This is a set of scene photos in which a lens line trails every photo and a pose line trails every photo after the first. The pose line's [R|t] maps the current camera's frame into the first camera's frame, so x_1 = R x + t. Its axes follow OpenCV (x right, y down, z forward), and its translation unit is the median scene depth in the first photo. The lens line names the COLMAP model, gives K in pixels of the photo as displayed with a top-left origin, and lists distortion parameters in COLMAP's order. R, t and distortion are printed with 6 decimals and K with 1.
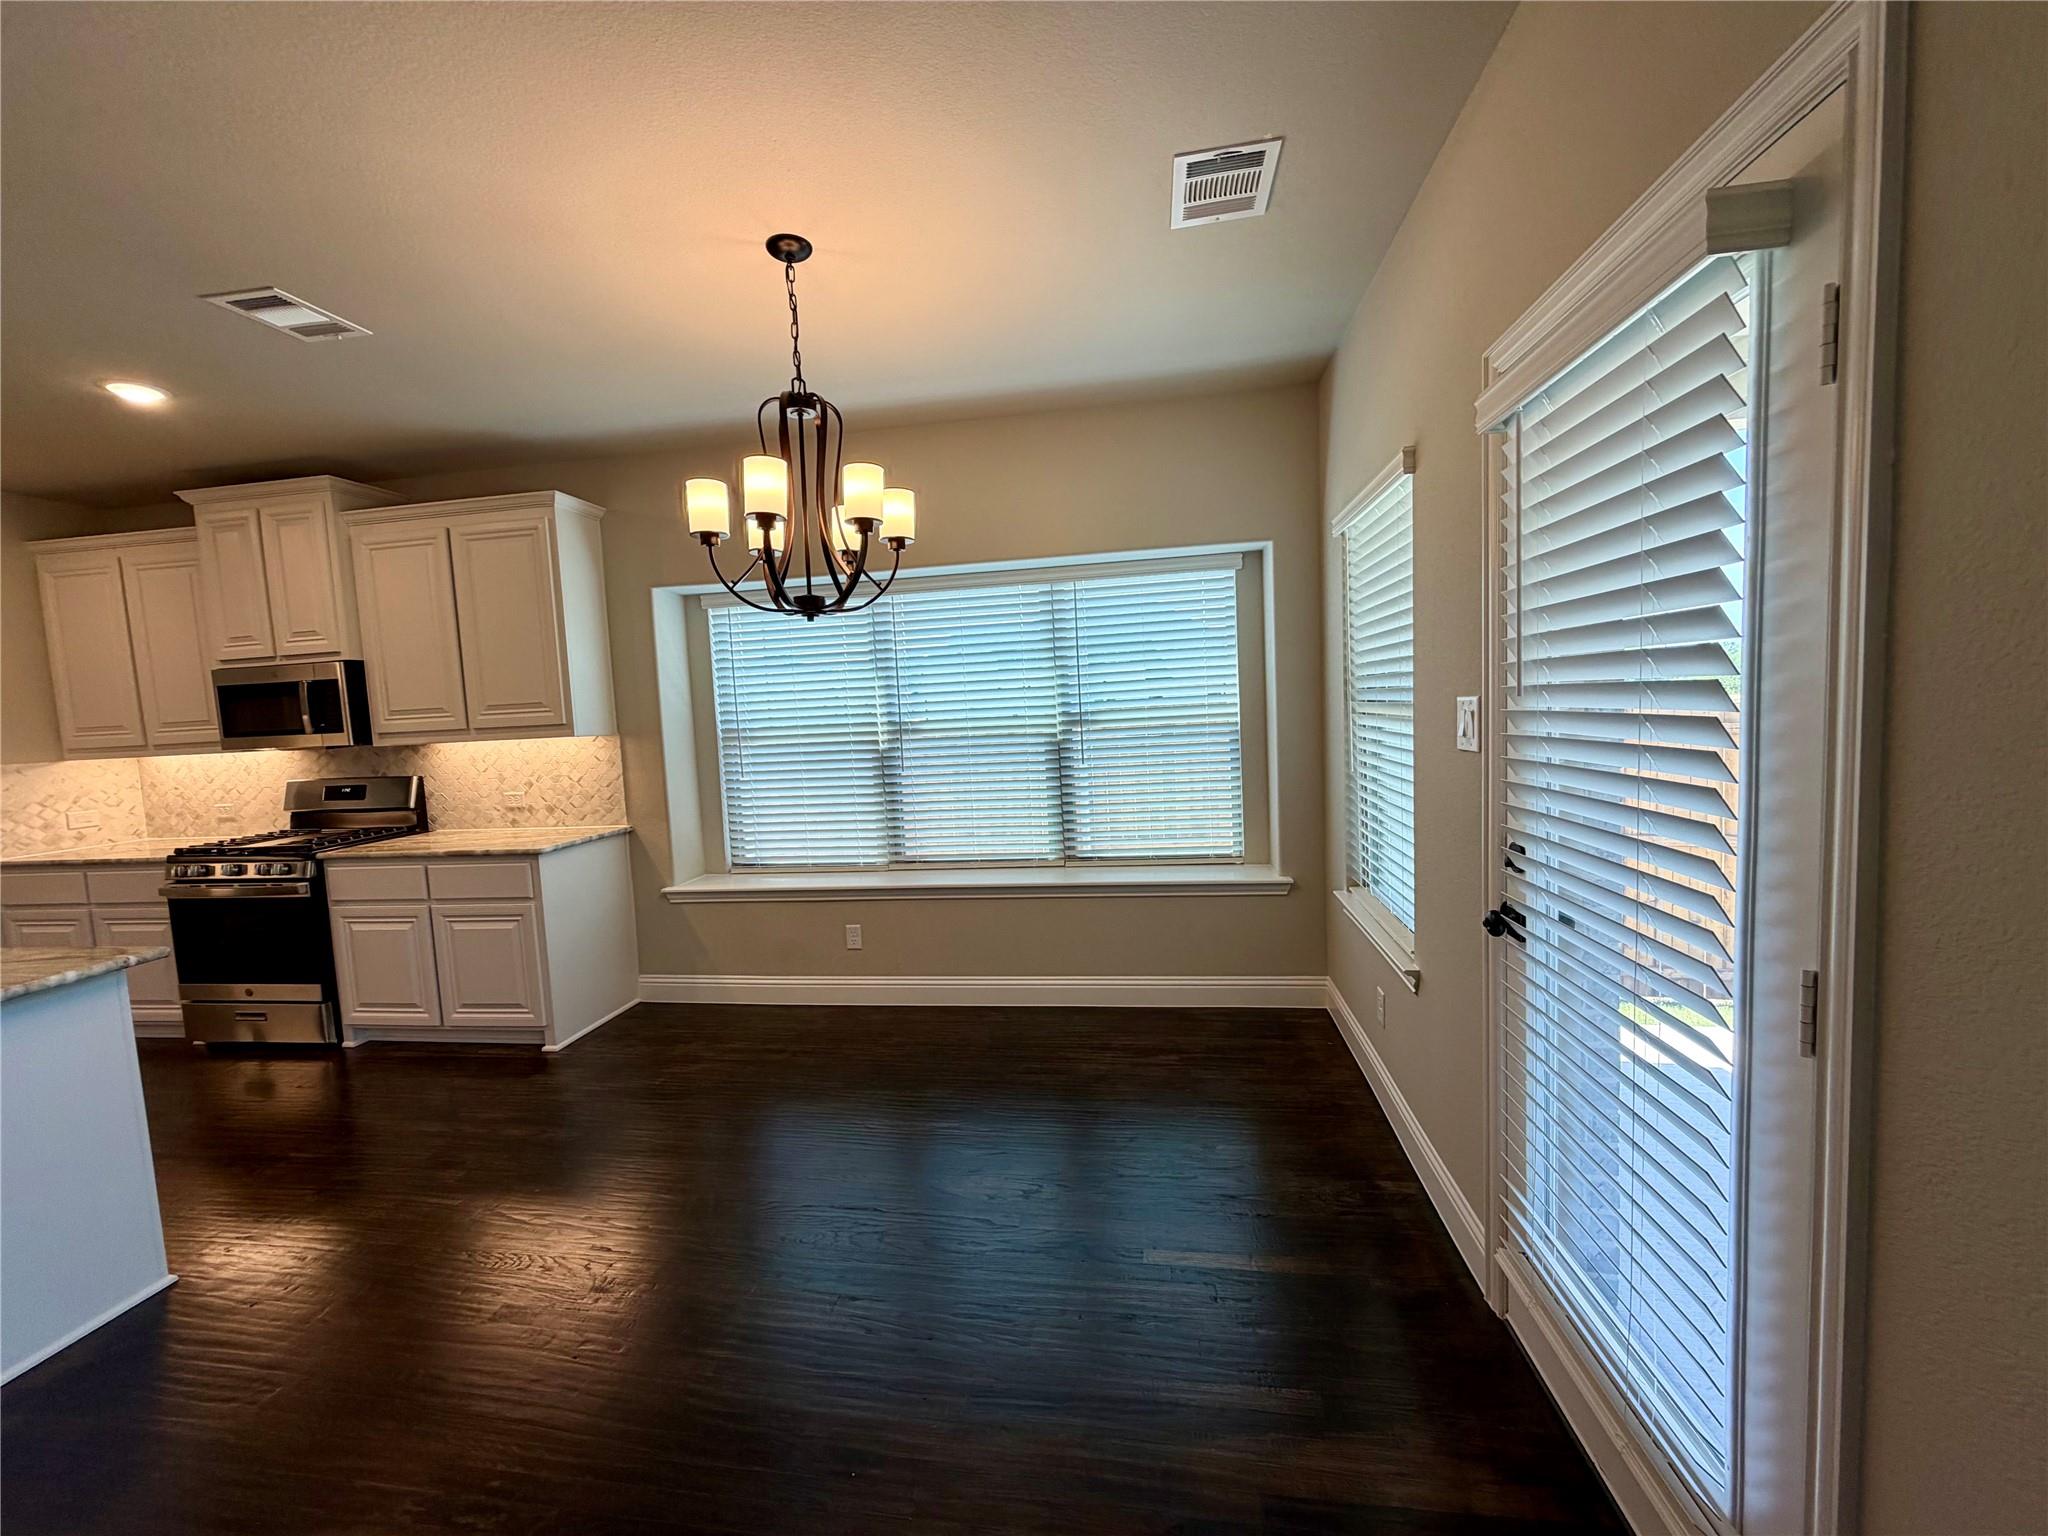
lens RADIAL K [[815.0, 0, 1017.2], [0, 815.0, 769.1], [0, 0, 1]] dist [0.002138, -0.000053]
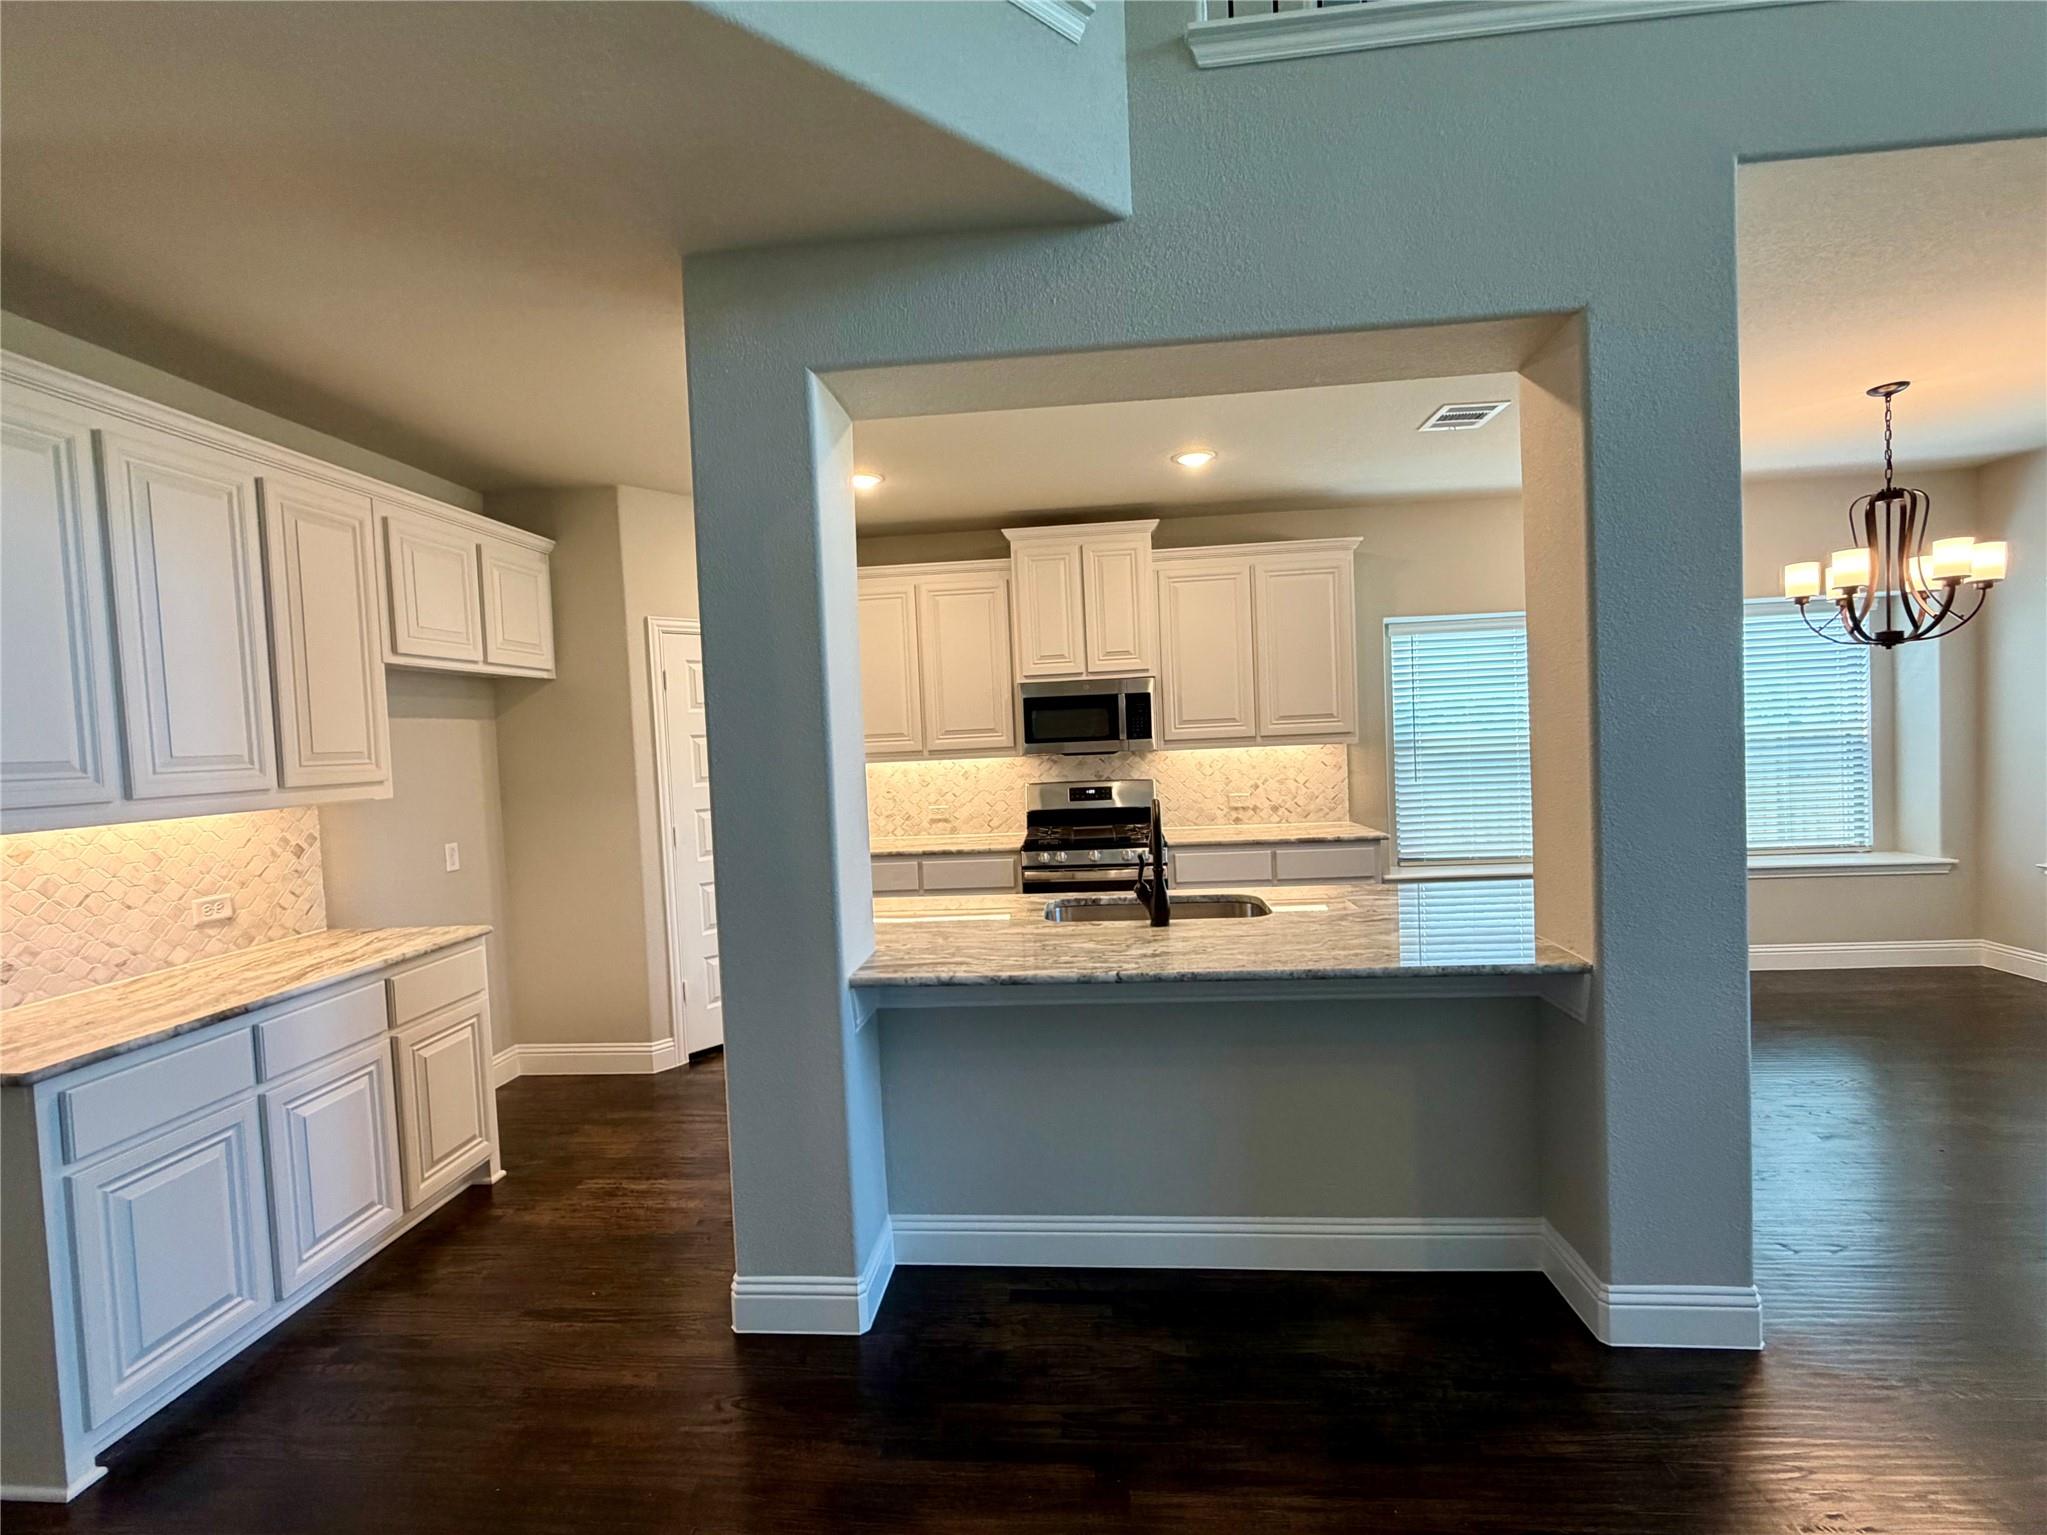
lens RADIAL K [[894.0, 0, 1022.4], [0, 894.0, 766.5], [0, 0, 1]] dist [-0.005154, 0.000006]
pose [[0.997219, 0.003411, 0.074452, -1.075530], [0.000214, 0.998817, -0.048632, 0.054150], [-0.074530, 0.048513, 0.996038, -0.232599]]
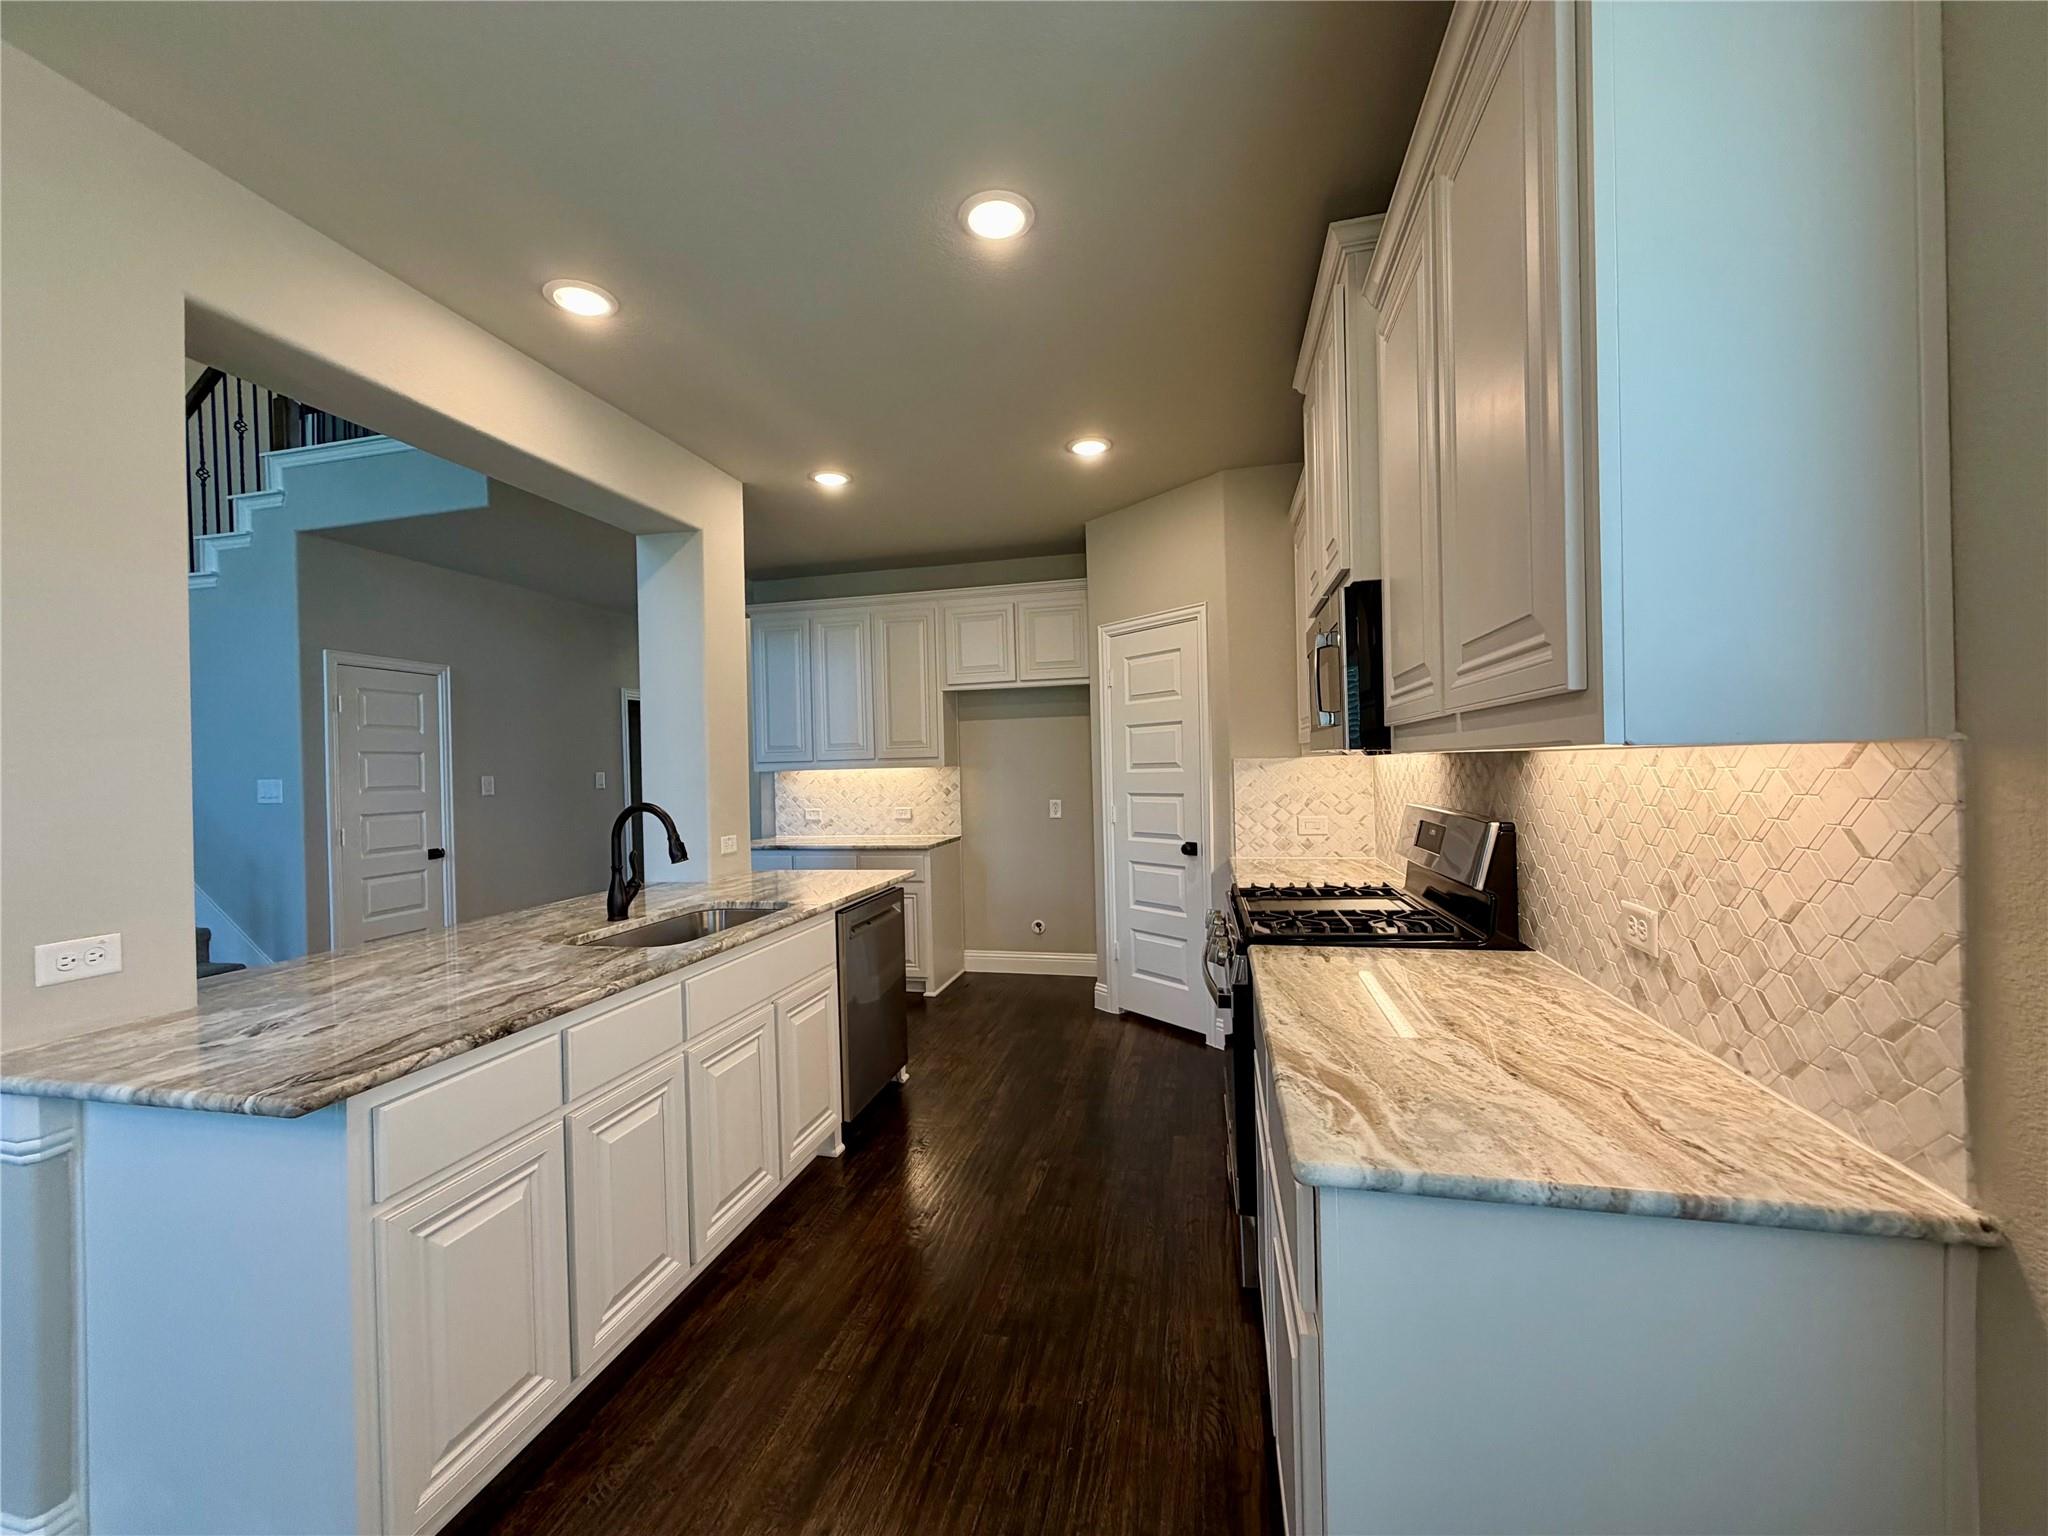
lens RADIAL K [[815.0, 0, 1019.3], [0, 815.0, 768.9], [0, 0, 1]] dist [0.002138, -0.000053]
pose [[-0.076610, 0.055240, -0.995530, -0.283359], [-0.050738, 0.996954, 0.059223, -0.036532], [0.995769, 0.055048, -0.073574, 0.816199]]
